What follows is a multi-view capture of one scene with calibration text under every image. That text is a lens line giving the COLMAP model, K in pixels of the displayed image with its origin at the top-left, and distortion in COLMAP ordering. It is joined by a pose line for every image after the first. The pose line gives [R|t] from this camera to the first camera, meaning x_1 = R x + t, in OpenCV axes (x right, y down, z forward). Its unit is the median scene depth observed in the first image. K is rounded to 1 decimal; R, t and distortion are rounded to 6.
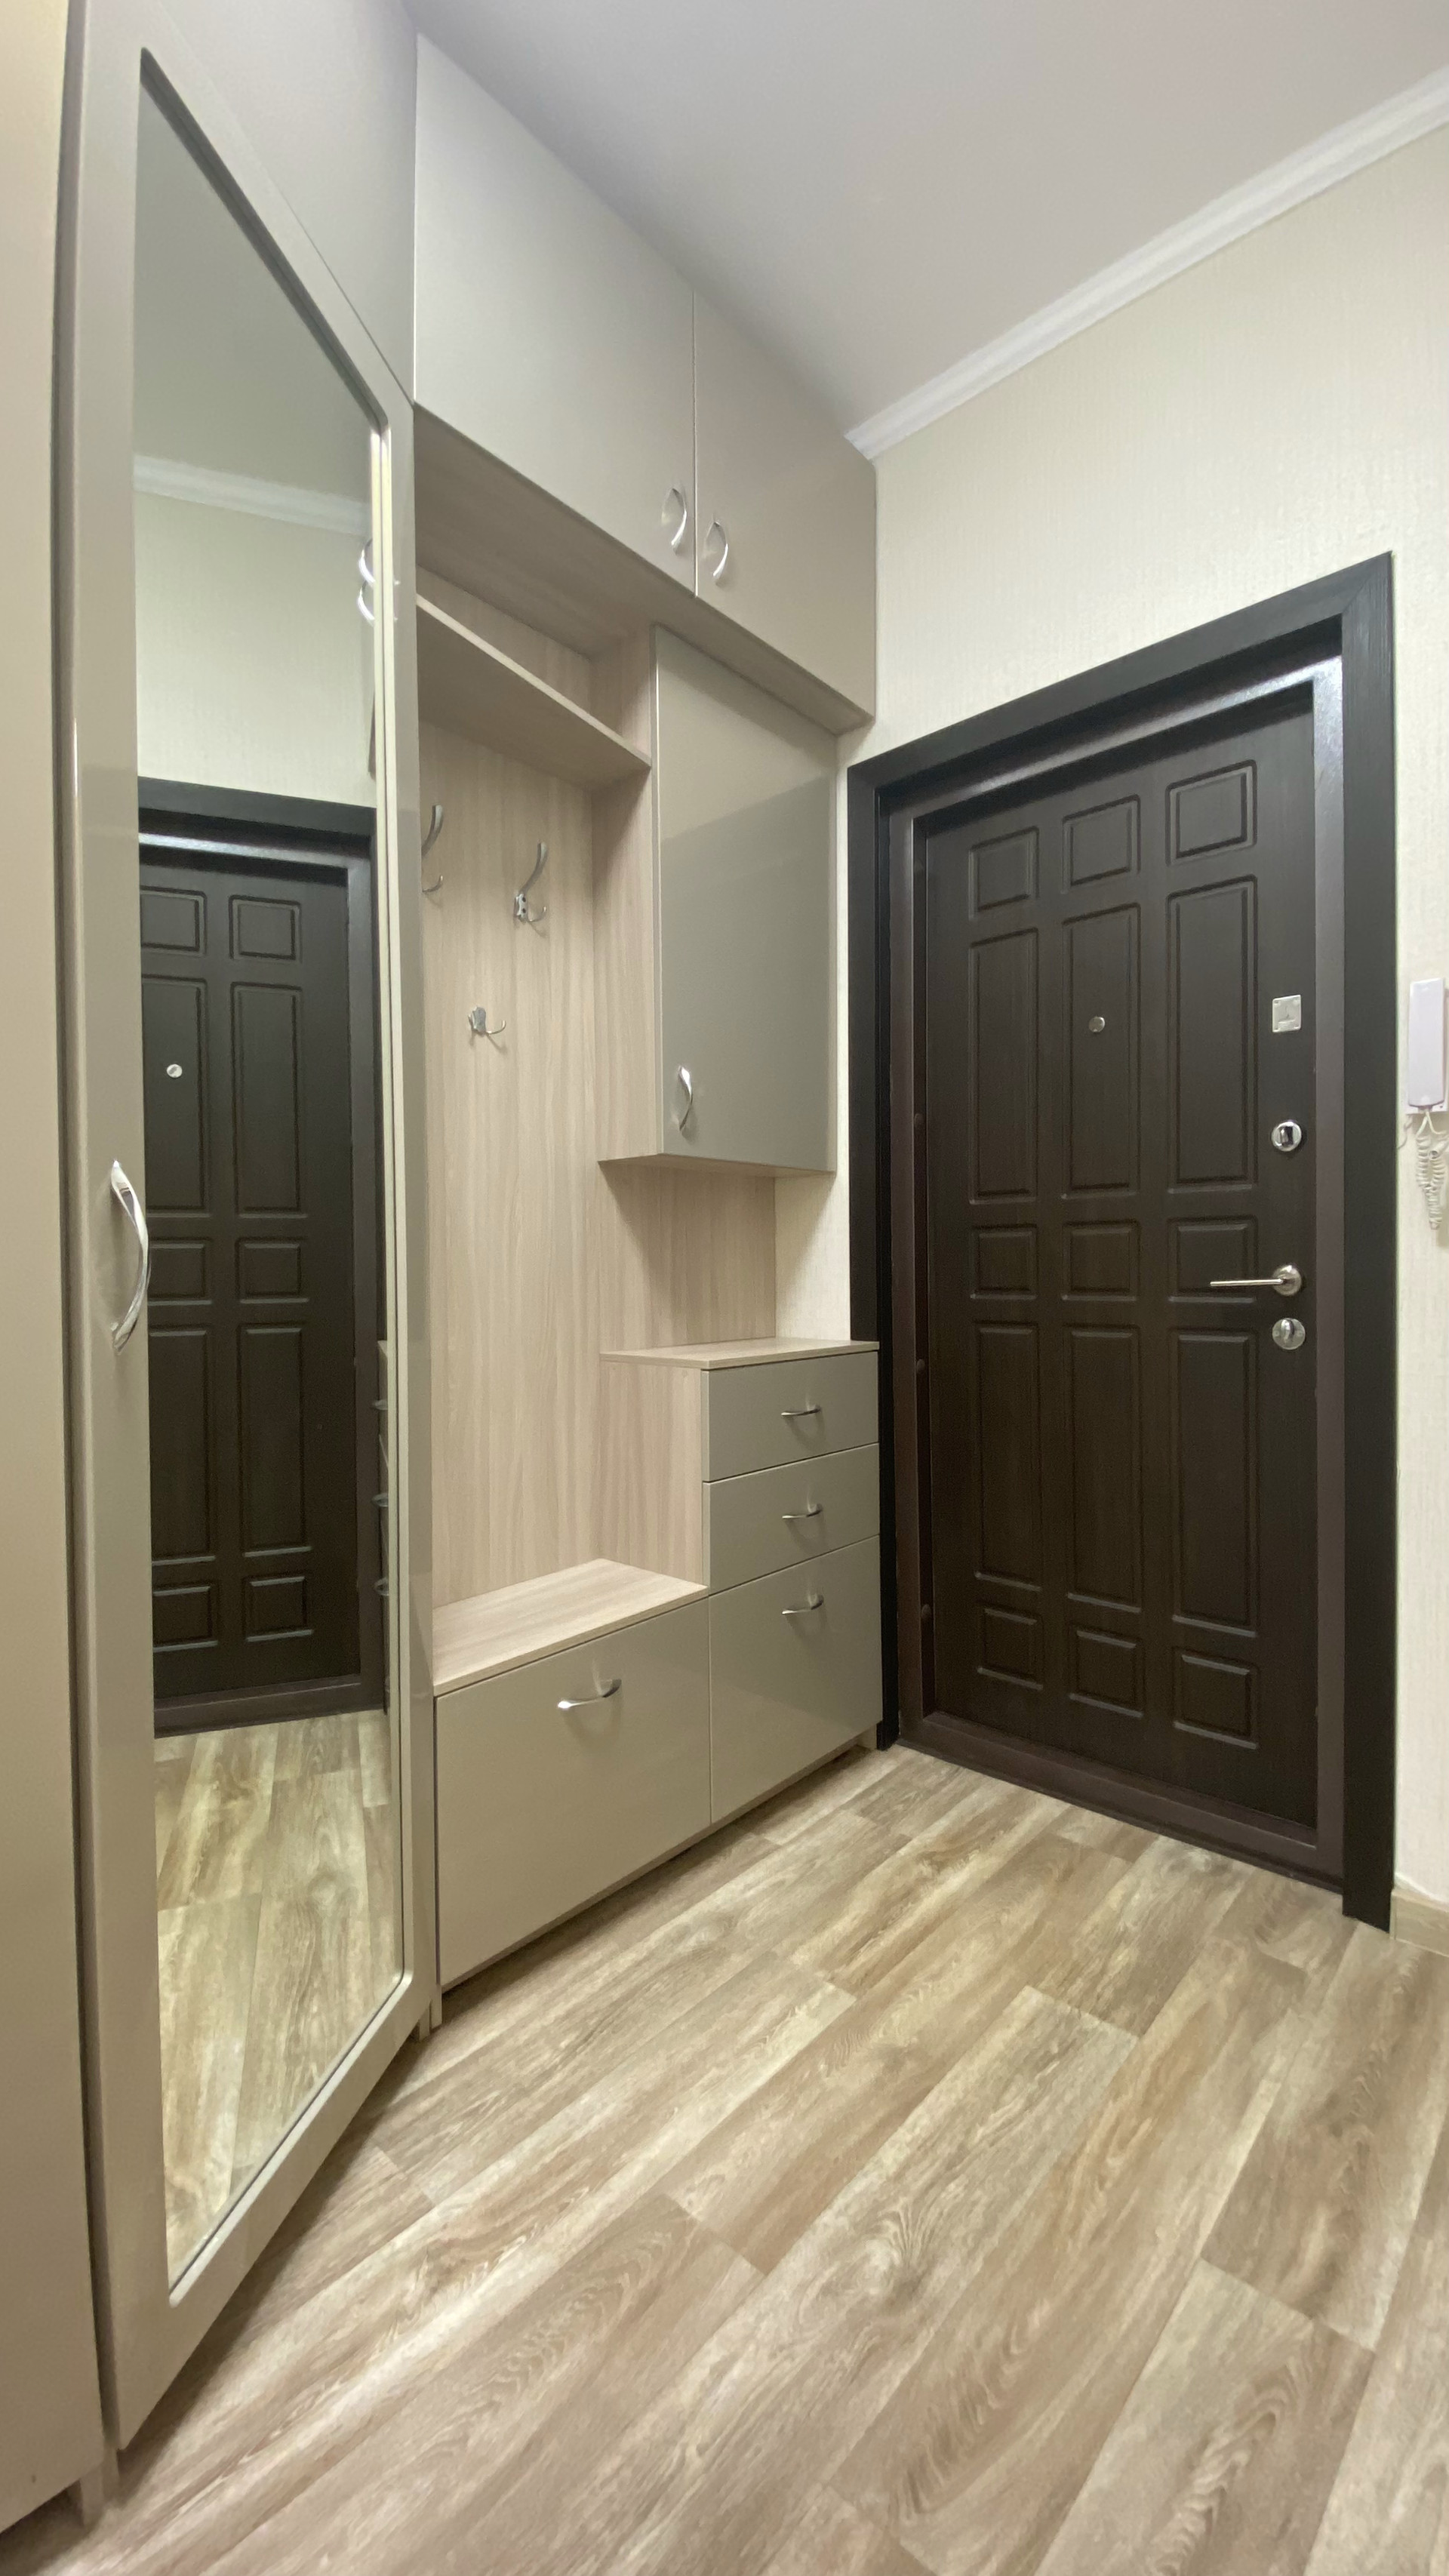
lens RADIAL K [[1043.4, 0, 734.2], [0, 1043.4, 1298.7], [0, 0, 1]] dist [0.036587, -0.027587]
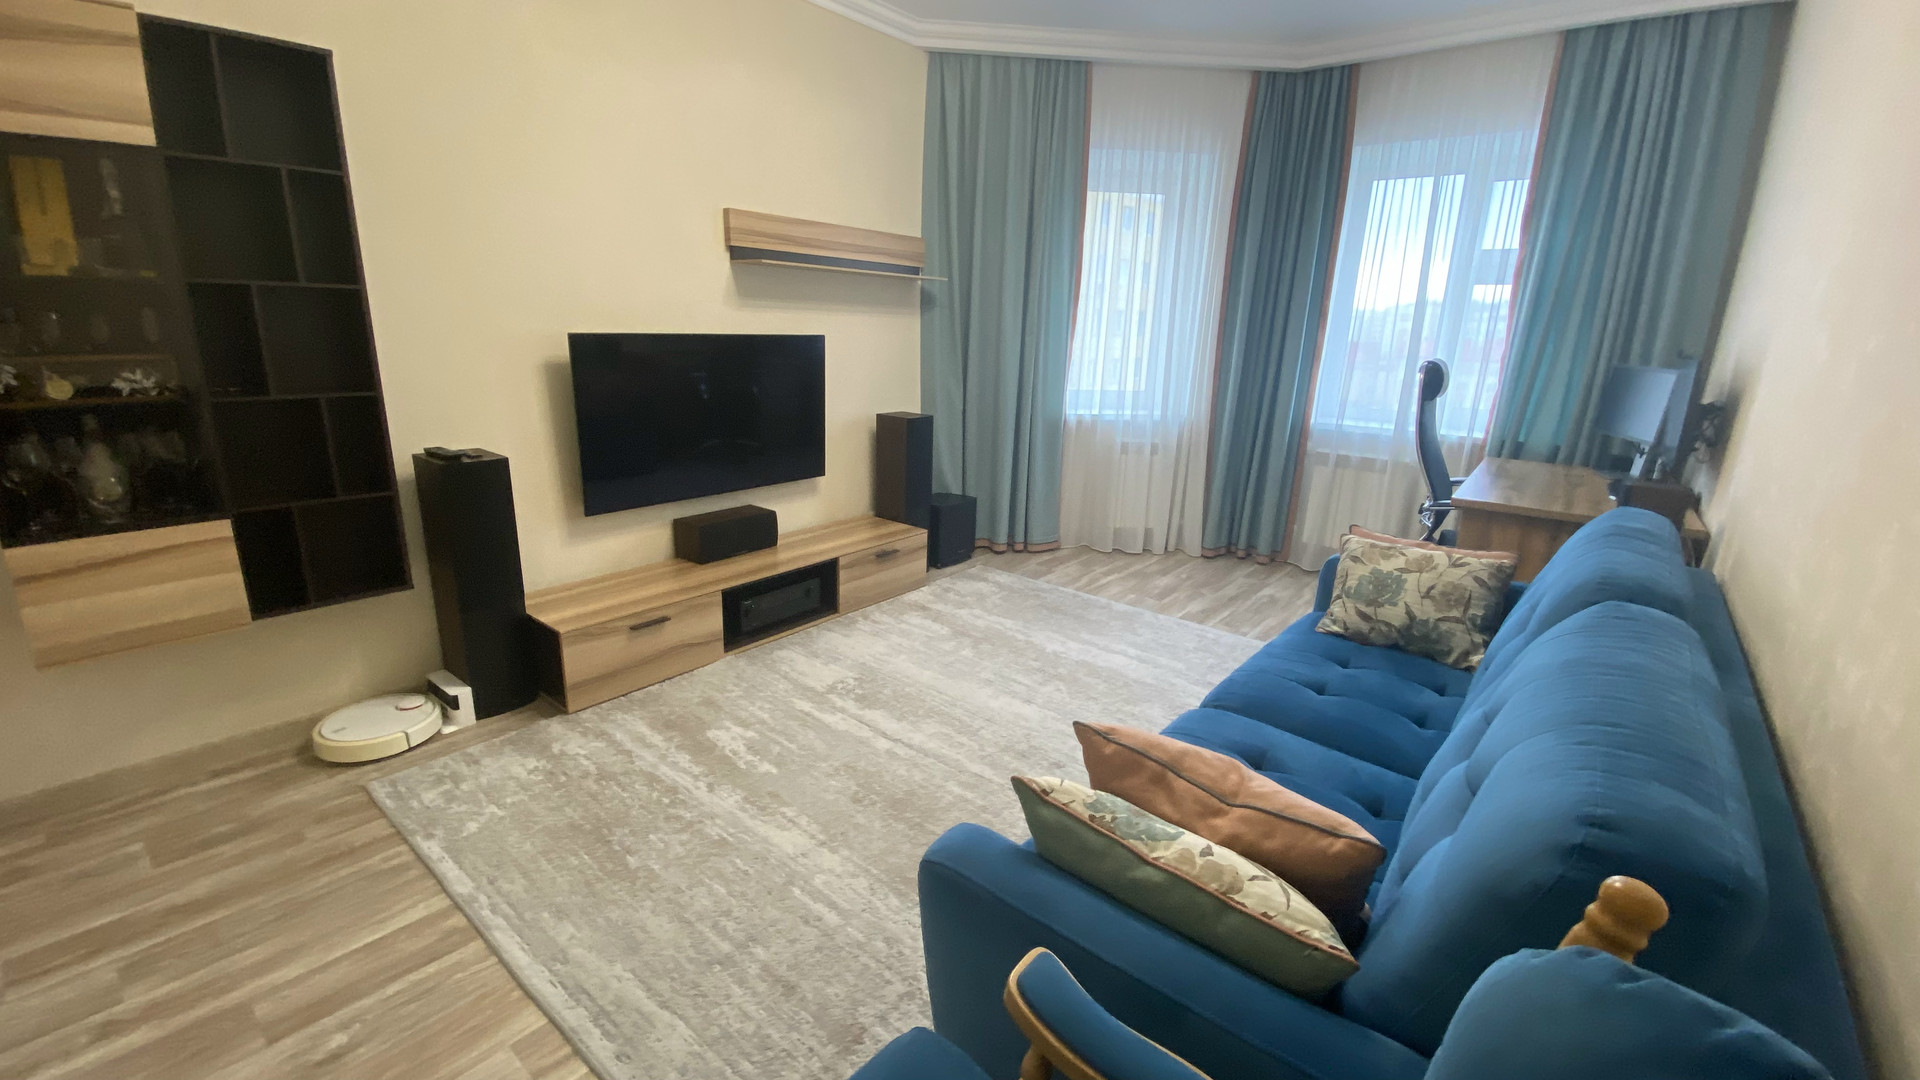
lens RADIAL K [[765.9, 0, 960.0], [0, 765.9, 540.0], [0, 0, 1]] dist [0.058105, -0.041167]
pose [[0.998198, 0.029676, 0.052153, -0.555816], [-0.041756, 0.967717, 0.248557, -0.213842], [-0.043093, -0.250287, 0.967212, -1.827464]]
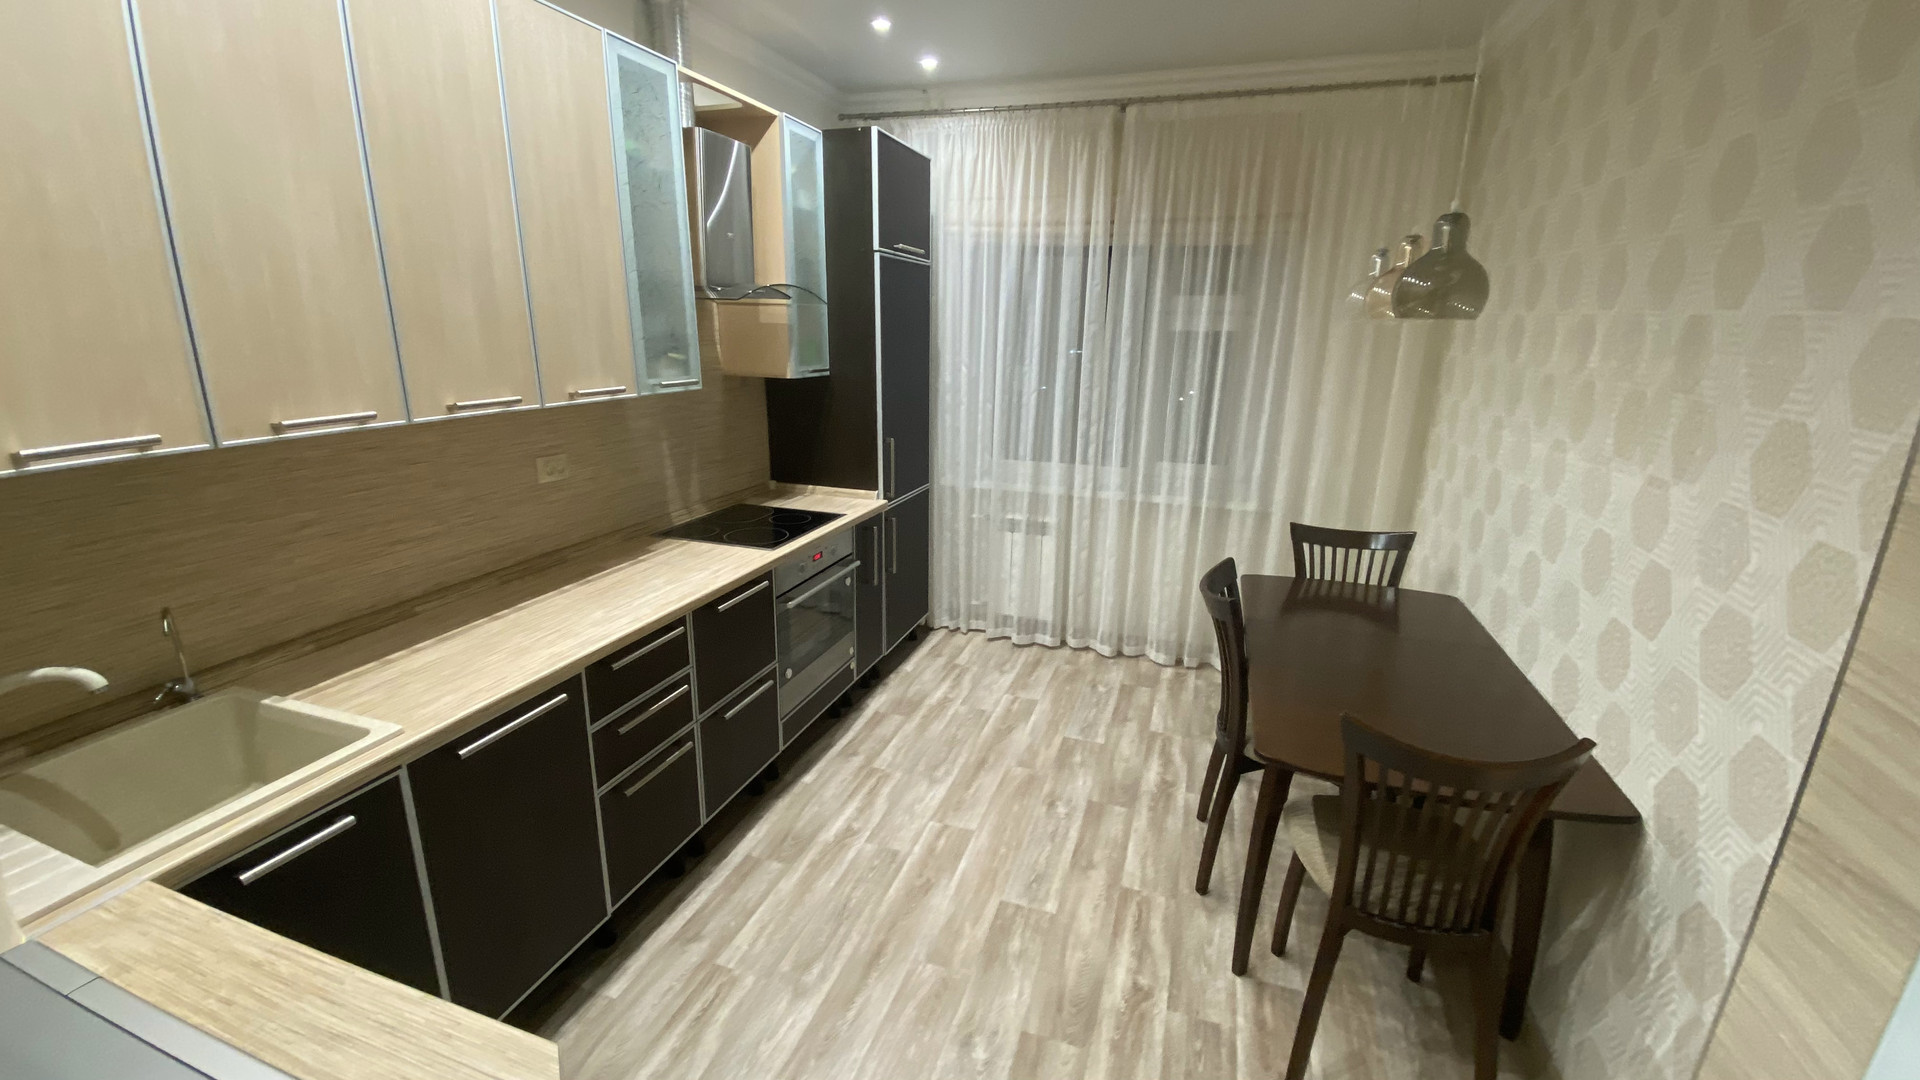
lens RADIAL K [[765.9, 0, 960.0], [0, 765.9, 540.0], [0, 0, 1]] dist [0.058105, -0.041167]
pose [[-0.919465, 0.106823, -0.378382, 1.094853], [-0.009944, 0.955757, 0.293990, -0.553397], [0.393046, 0.274076, -0.877723, 2.395240]]
